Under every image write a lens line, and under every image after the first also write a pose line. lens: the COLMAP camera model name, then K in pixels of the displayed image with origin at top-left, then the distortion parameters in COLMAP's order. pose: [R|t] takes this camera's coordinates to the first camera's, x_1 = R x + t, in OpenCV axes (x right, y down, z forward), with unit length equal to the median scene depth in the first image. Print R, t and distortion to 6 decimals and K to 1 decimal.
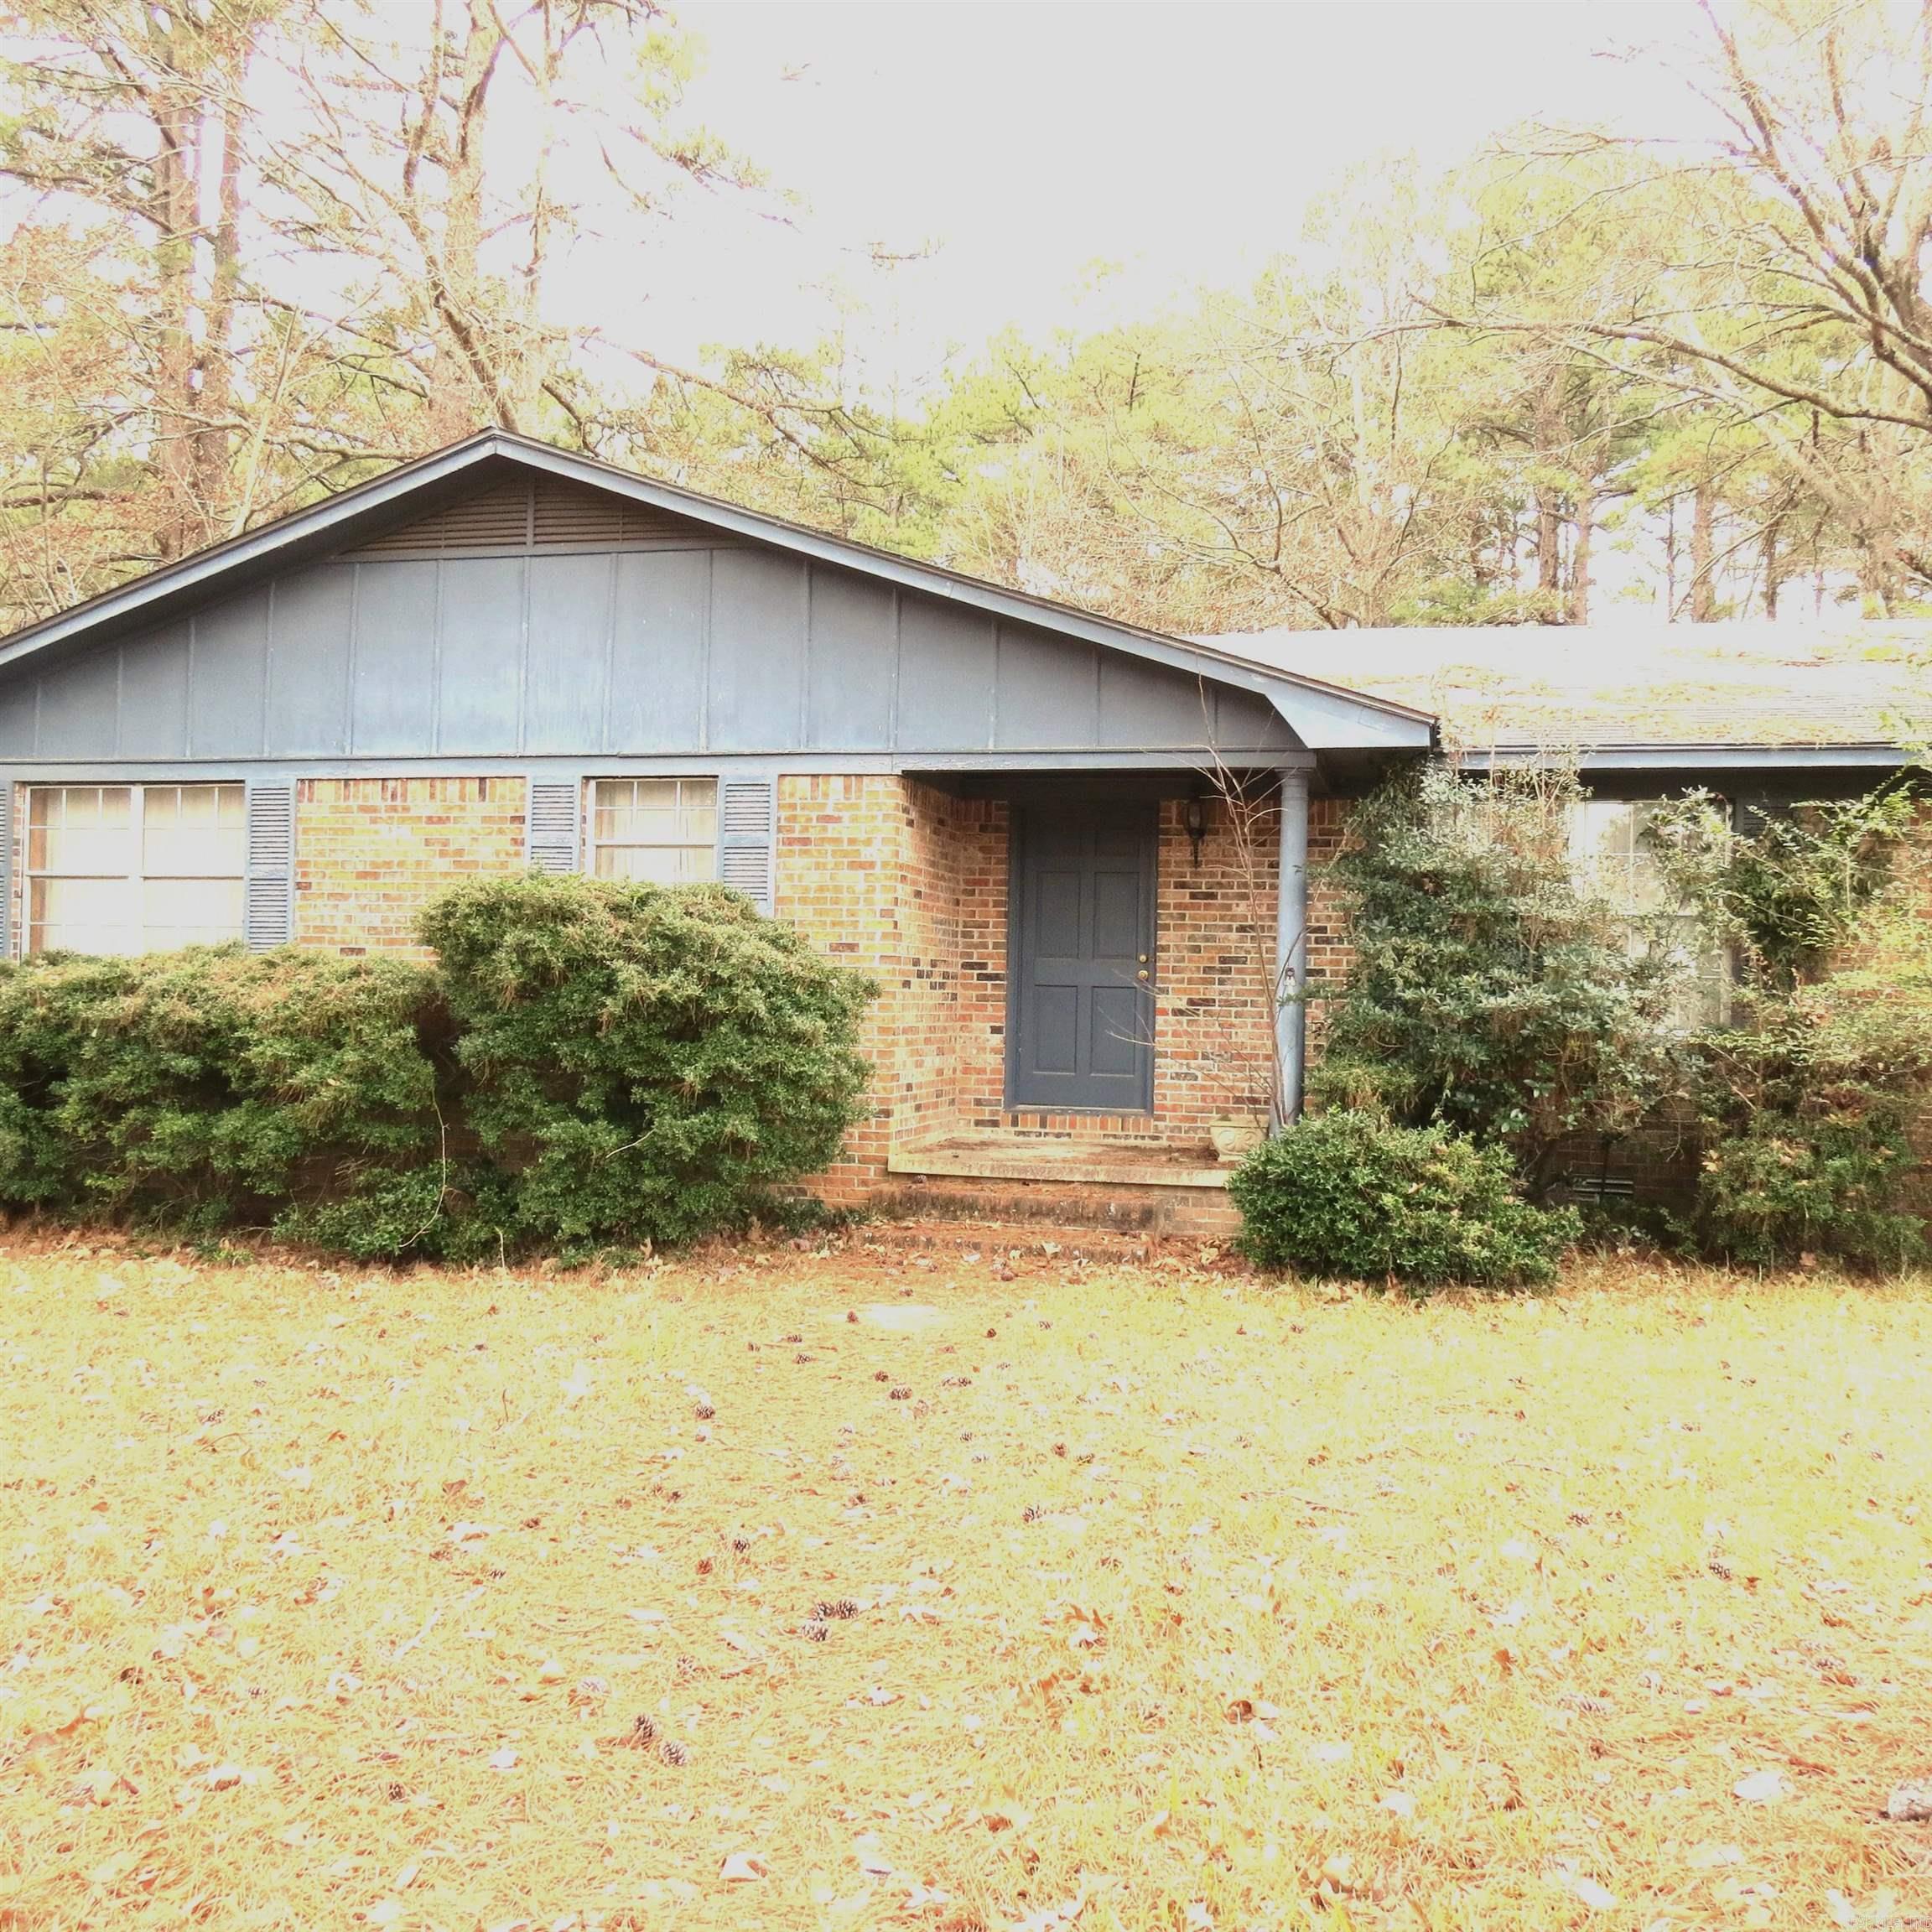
lens RADIAL K [[1825.6, 0, 966.0], [0, 1825.6, 966.0], [0, 0, 1]] dist [-0.014432, -0.026934]
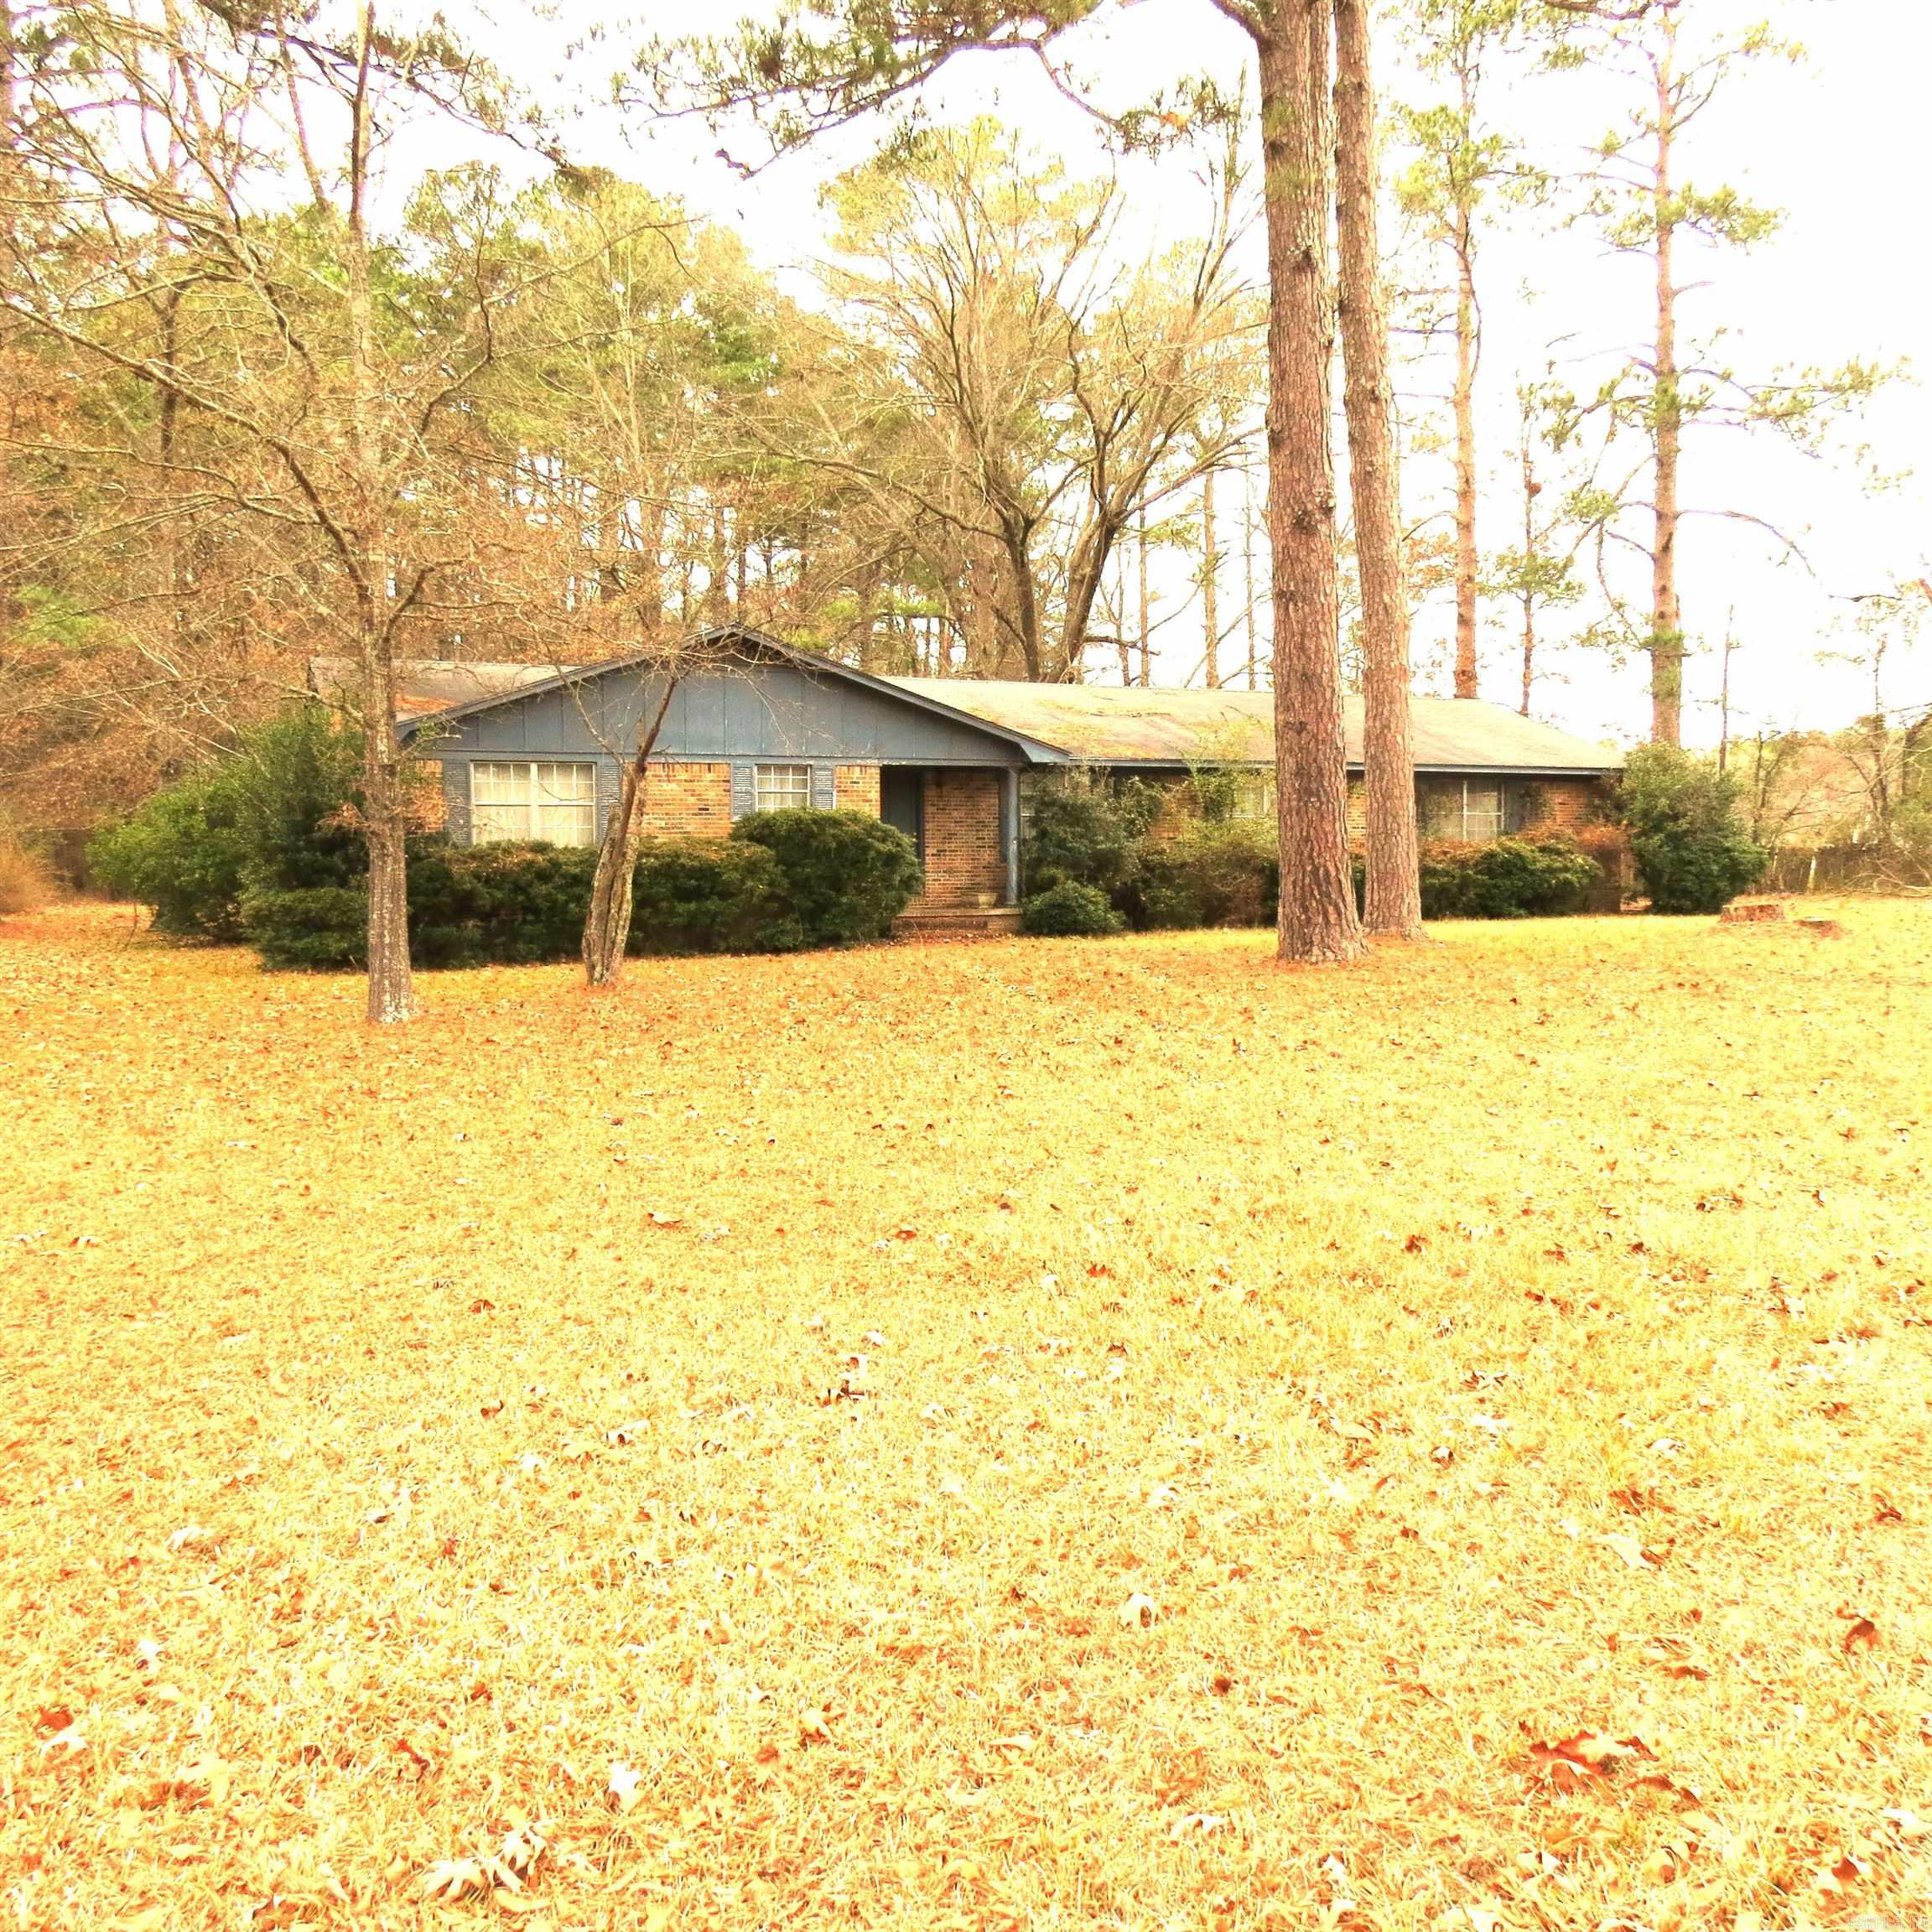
lens RADIAL K [[1825.6, 0, 966.0], [0, 1825.6, 966.0], [0, 0, 1]] dist [-0.014432, -0.026934]
pose [[0.772285, -0.065456, 0.631895, -1.594748], [0.029762, 0.997313, 0.066934, 0.010569], [-0.634579, -0.032885, 0.772158, -1.112158]]
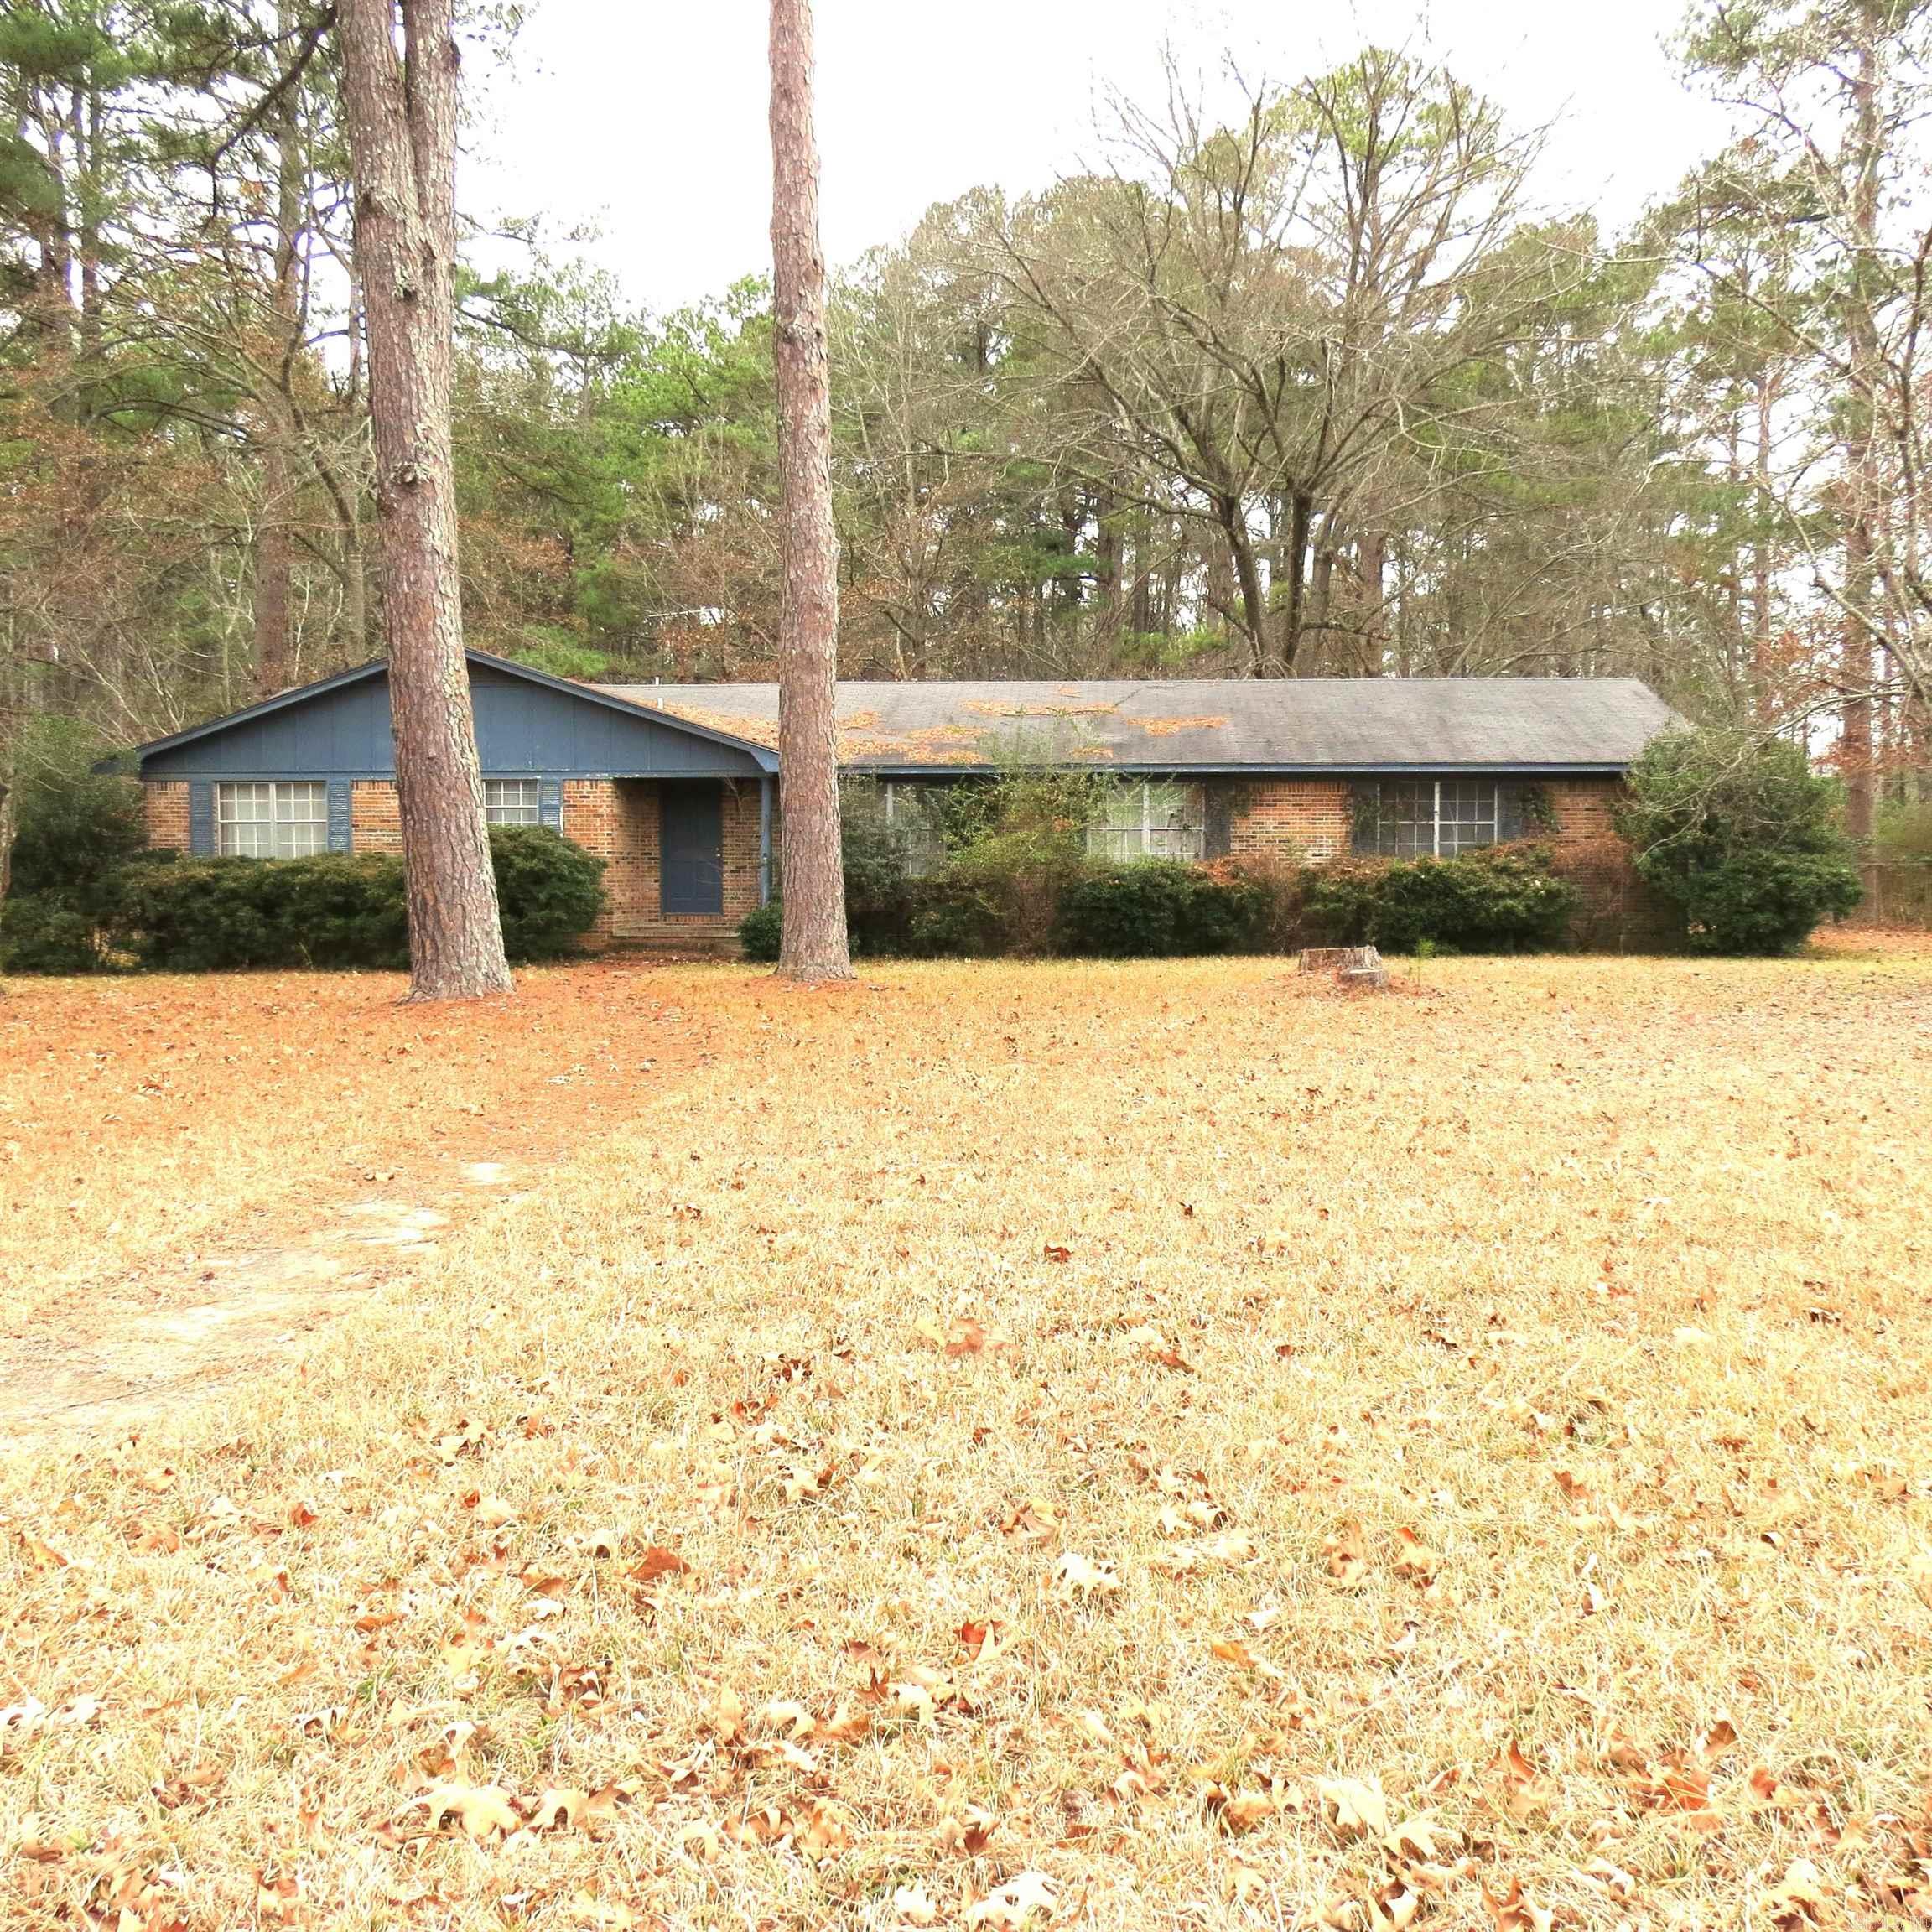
lens RADIAL K [[1805.1, 0, 966.0], [0, 1805.1, 966.0], [0, 0, 1]] dist [0.013120, -0.000174]
pose [[0.984651, -0.033175, 0.171352, 0.008799], [0.024591, 0.998345, 0.051979, 0.036256], [-0.172793, -0.046968, 0.983838, -1.560513]]
